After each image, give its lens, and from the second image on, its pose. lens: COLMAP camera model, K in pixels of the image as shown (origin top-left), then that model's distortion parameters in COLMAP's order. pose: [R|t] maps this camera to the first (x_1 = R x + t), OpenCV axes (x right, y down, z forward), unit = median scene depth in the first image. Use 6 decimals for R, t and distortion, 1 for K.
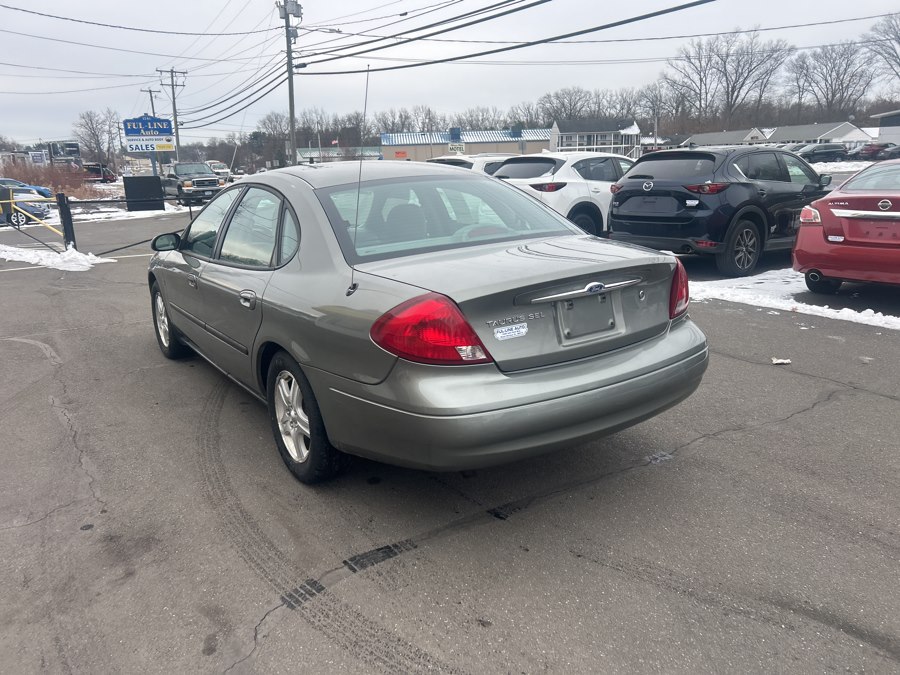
lens RADIAL K [[678.0, 0, 442.8], [0, 678.0, 344.2], [0, 0, 1]] dist [0.048274, -0.053456]
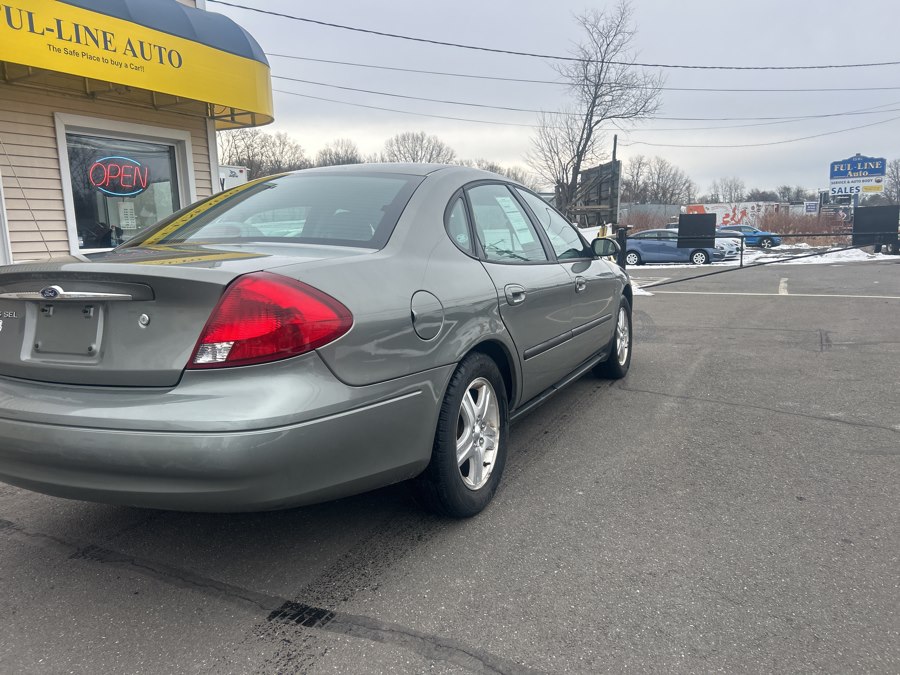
lens RADIAL K [[678.0, 0, 453.8], [0, 678.0, 339.6], [0, 0, 1]] dist [0.048274, -0.053456]
pose [[0.515461, 0.147723, -0.844084, 0.428744], [-0.211972, 0.976397, 0.041433, -0.060941], [0.830281, 0.157565, 0.534608, 0.378766]]
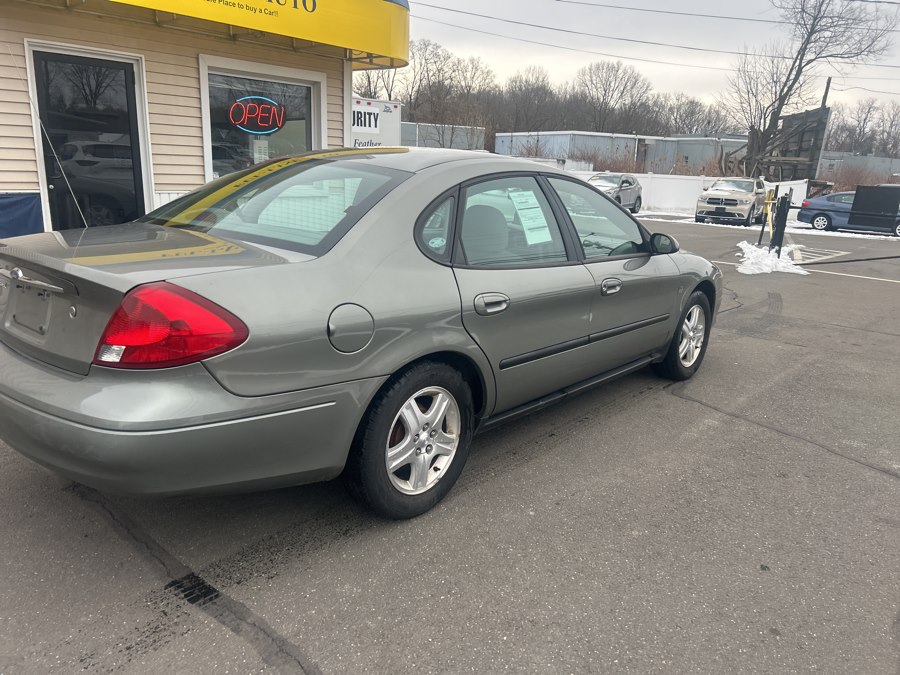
lens RADIAL K [[678.0, 0, 453.7], [0, 678.0, 340.7], [0, 0, 1]] dist [0.048274, -0.053456]
pose [[0.273941, 0.283117, -0.919131, 0.464493], [-0.302676, 0.932506, 0.197026, -0.132412], [0.912877, 0.224225, 0.341145, 0.477207]]
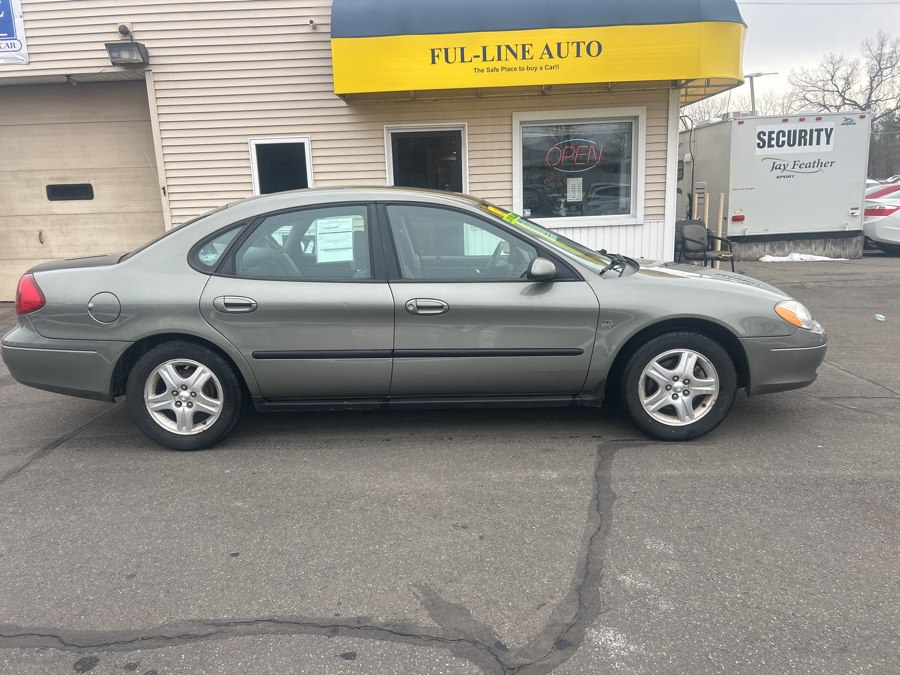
lens RADIAL K [[678.0, 0, 445.8], [0, 678.0, 334.4], [0, 0, 1]] dist [0.048274, -0.053456]
pose [[-0.561544, 0.213212, -0.799505, 0.429245], [-0.169092, 0.916272, 0.363115, -0.283182], [0.809985, 0.339095, -0.478475, 1.038023]]
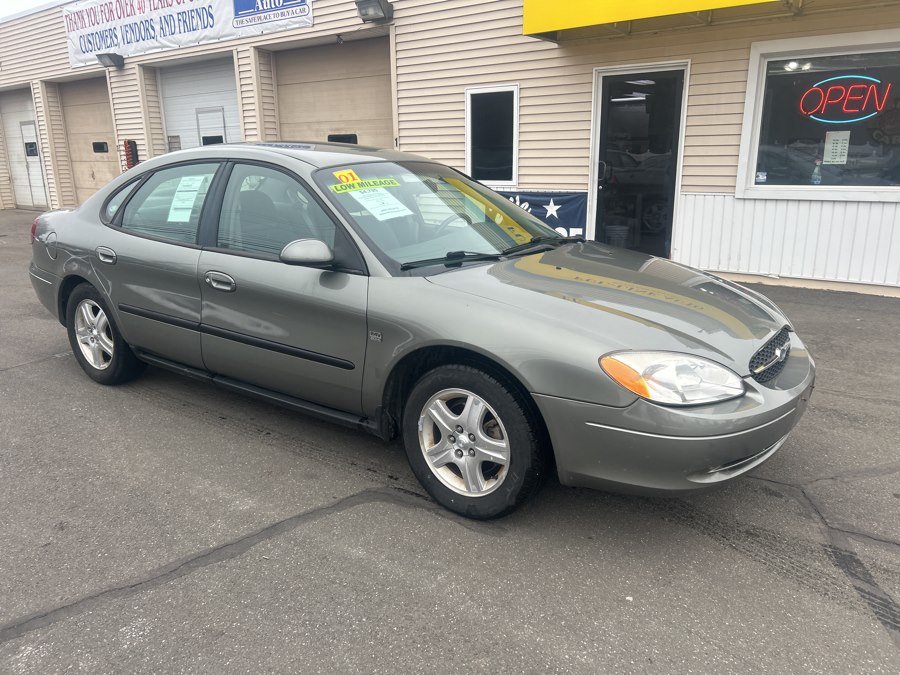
lens RADIAL K [[678.0, 0, 453.3], [0, 678.0, 336.3], [0, 0, 1]] dist [0.048274, -0.053456]
pose [[-0.935327, 0.127268, -0.330101, 0.010918], [-0.057433, 0.866056, 0.496636, -0.319717], [0.349092, 0.483476, -0.802736, 1.222497]]
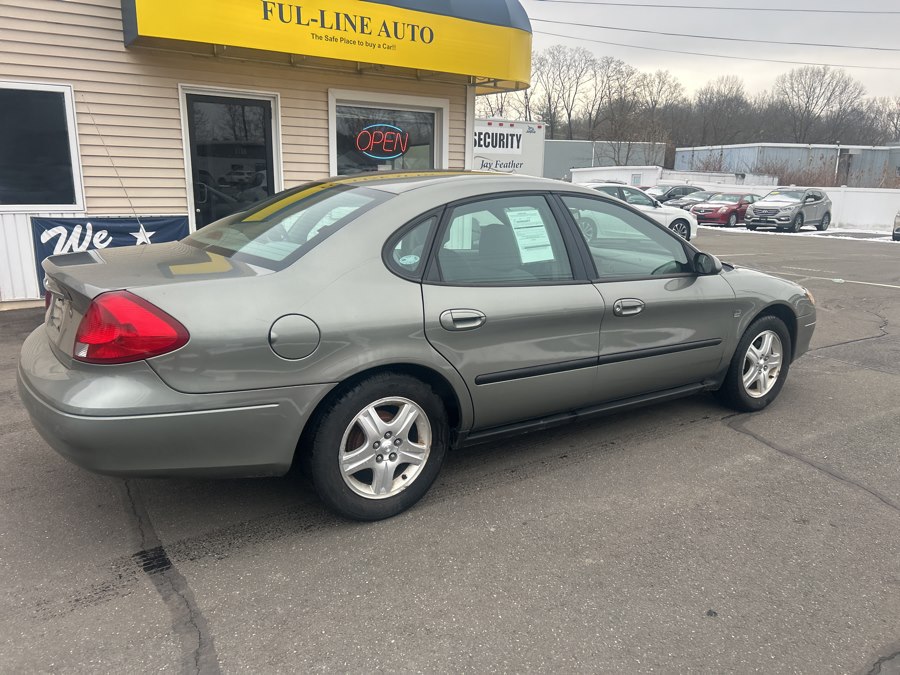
lens RADIAL K [[678.0, 0, 454.5], [0, 678.0, 339.9], [0, 0, 1]] dist [0.048274, -0.053456]
pose [[0.021649, 0.263227, -0.964491, 0.496492], [-0.285045, 0.926301, 0.246406, -0.170453], [0.958270, 0.269589, 0.095085, 0.592646]]
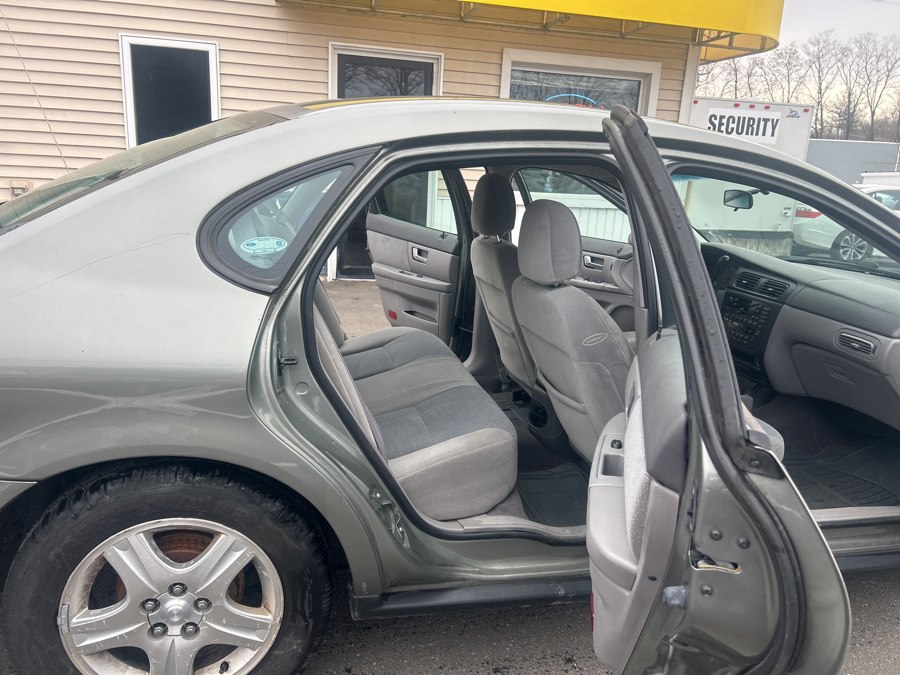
lens RADIAL K [[678.0, 0, 453.5], [0, 678.0, 341.7], [0, 0, 1]] dist [0.048274, -0.053456]
pose [[-0.341452, 0.245959, -0.907146, 0.253192], [-0.292912, 0.889241, 0.351358, -0.168958], [0.893092, 0.385686, -0.231589, 0.704105]]
